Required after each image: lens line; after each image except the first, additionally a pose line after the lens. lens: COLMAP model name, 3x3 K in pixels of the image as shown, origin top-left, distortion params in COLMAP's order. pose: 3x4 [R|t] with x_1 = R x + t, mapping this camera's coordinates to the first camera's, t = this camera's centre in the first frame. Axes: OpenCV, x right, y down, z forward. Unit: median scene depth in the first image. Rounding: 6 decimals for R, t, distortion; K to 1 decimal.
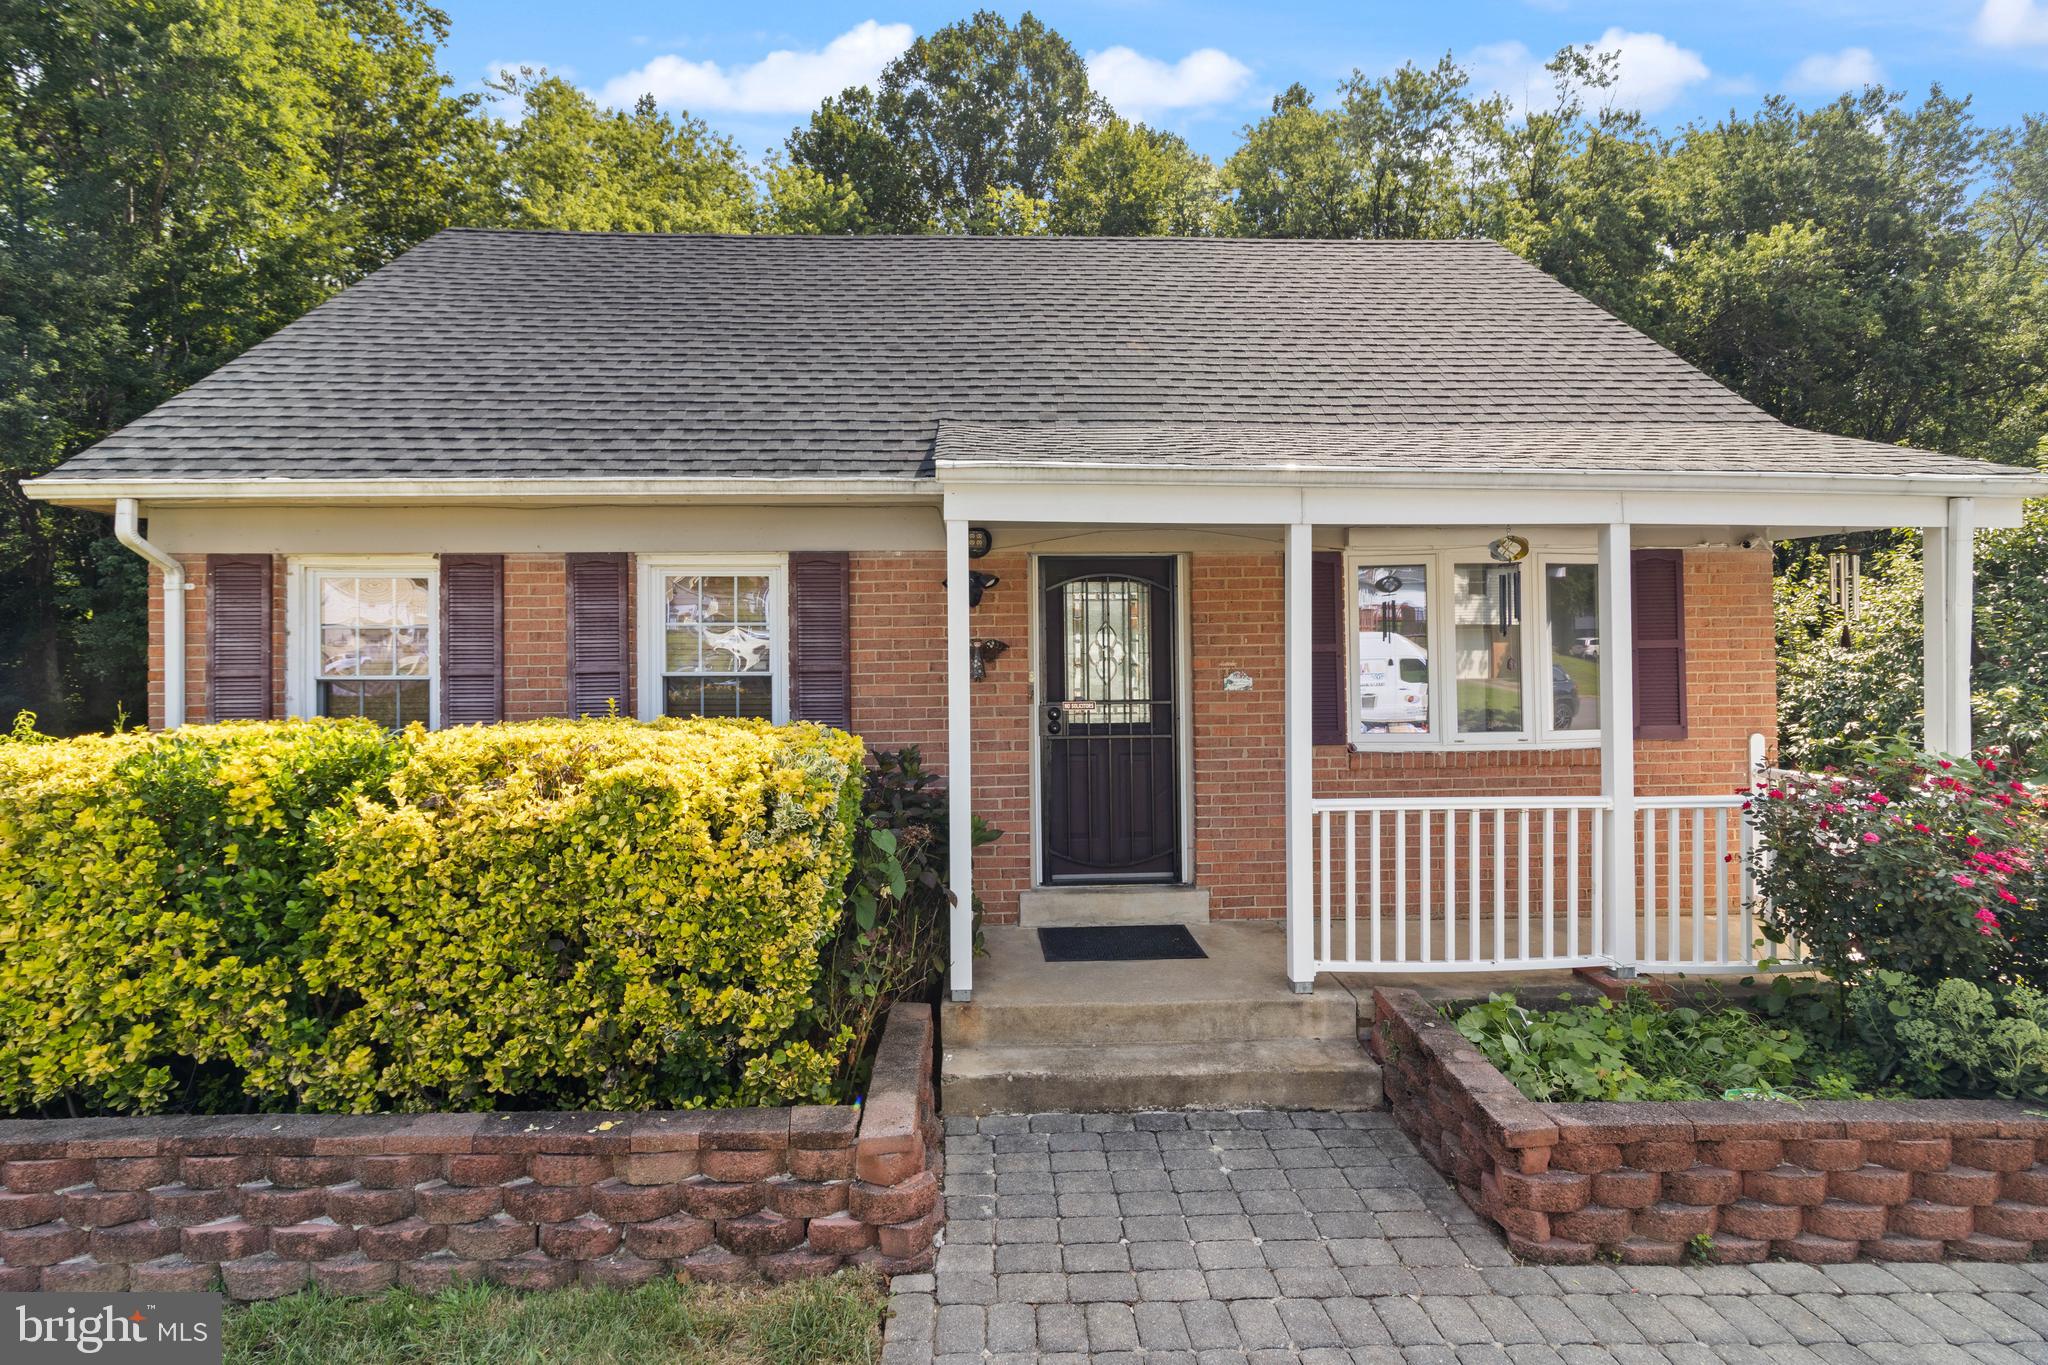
lens RADIAL K [[914.8, 0, 1019.2], [0, 914.8, 654.0], [0, 0, 1]] dist [0.000946, 0.000397]
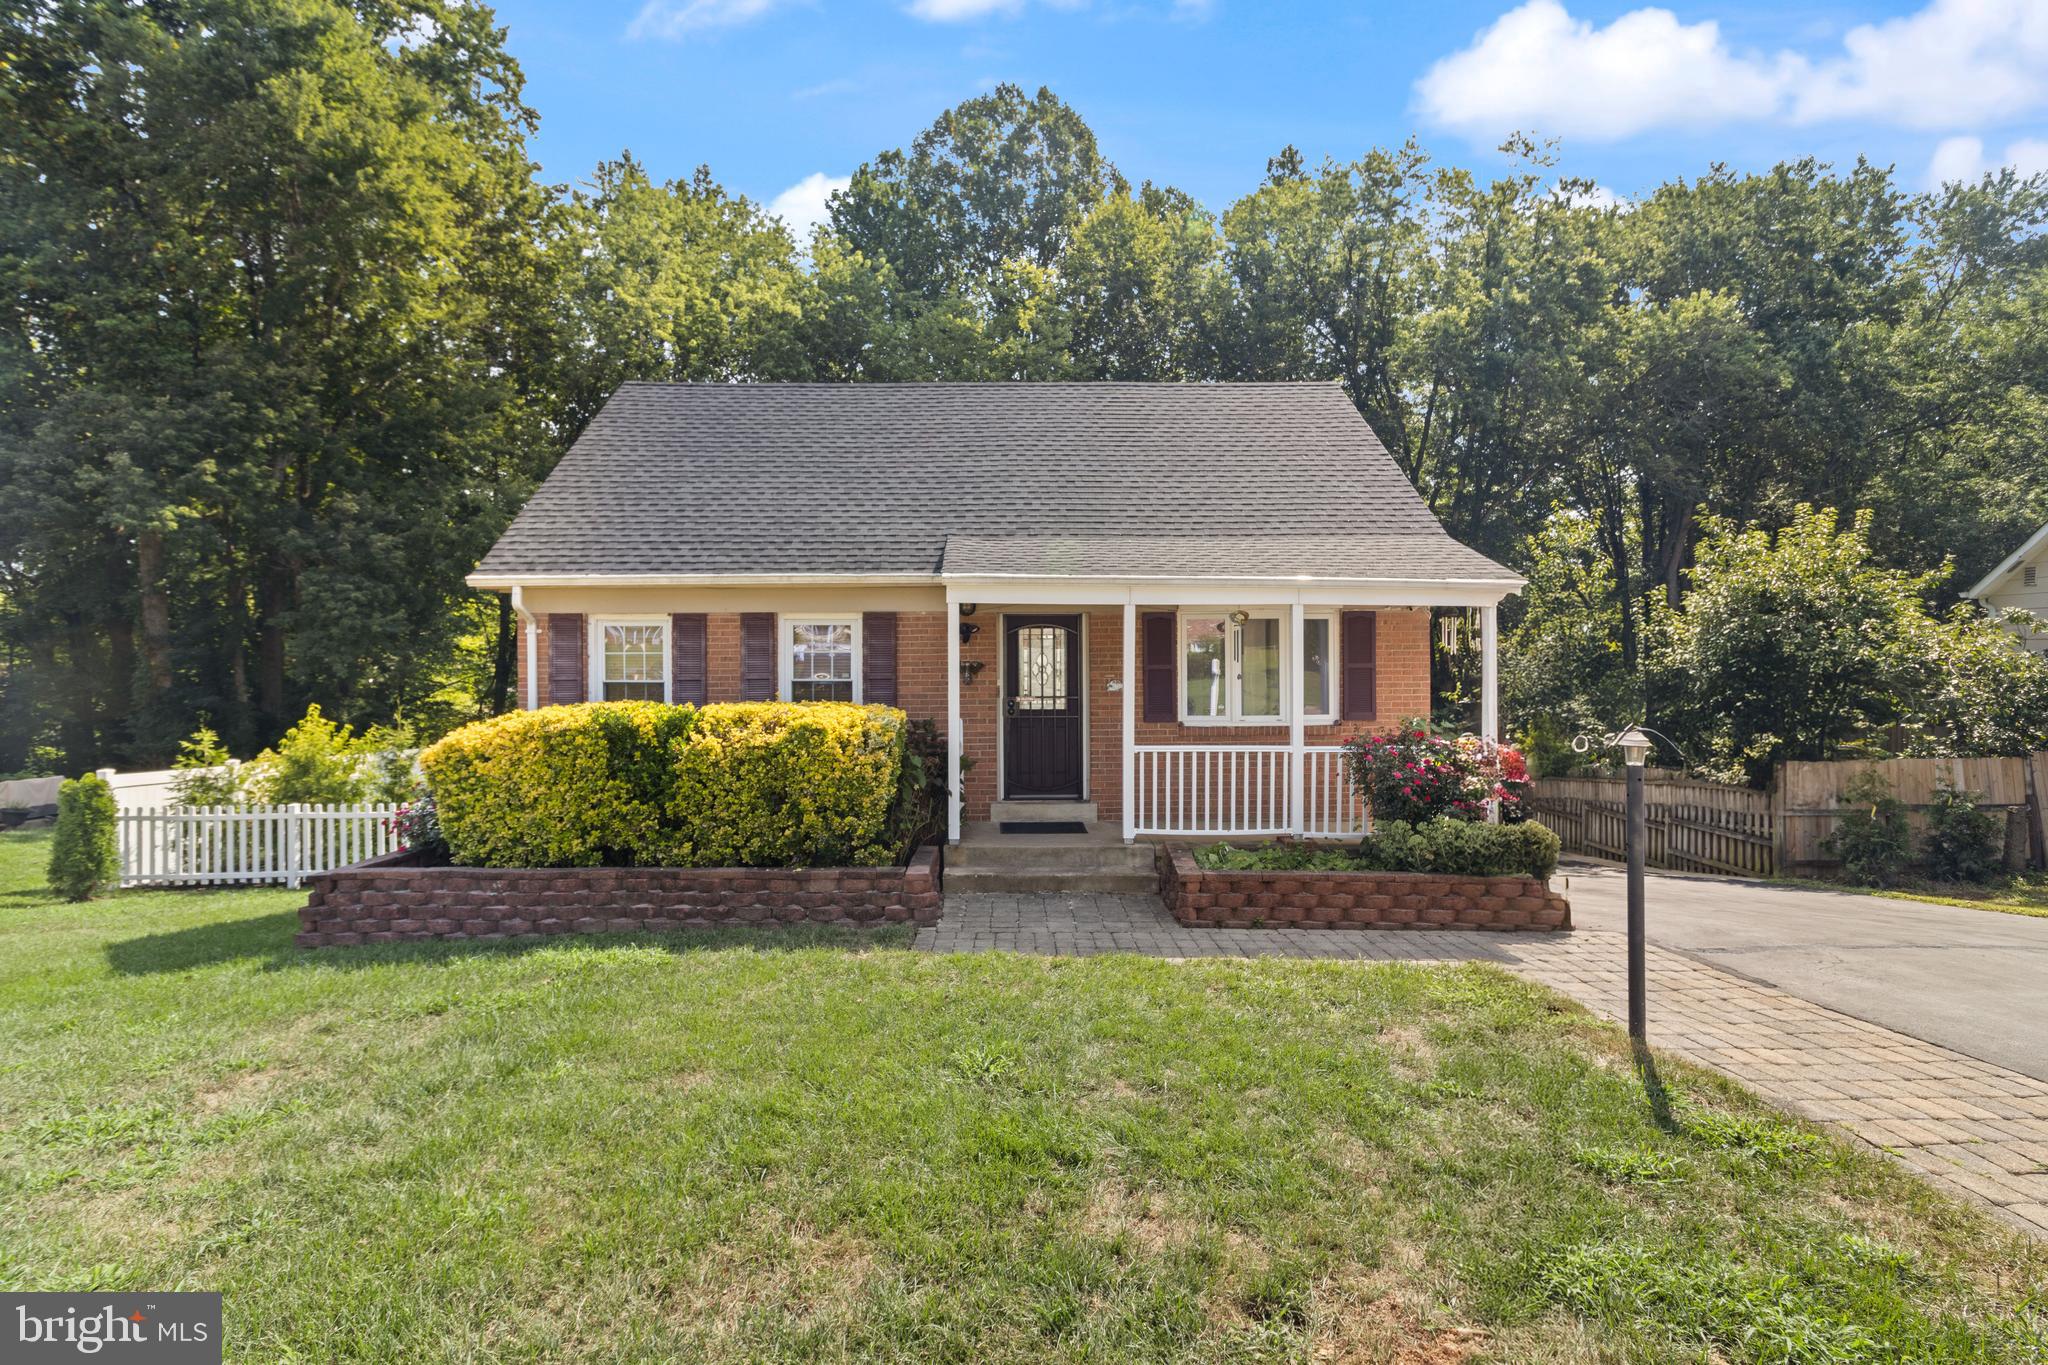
lens RADIAL K [[870.3, 0, 1024.3], [0, 870.3, 674.9], [0, 0, 1]] dist [-0.000437, 0.000083]
pose [[0.999830, 0.004857, -0.017782, 0.095004], [-0.004637, 0.999912, 0.012401, -0.011360], [0.017840, -0.012316, 0.999765, -0.693945]]
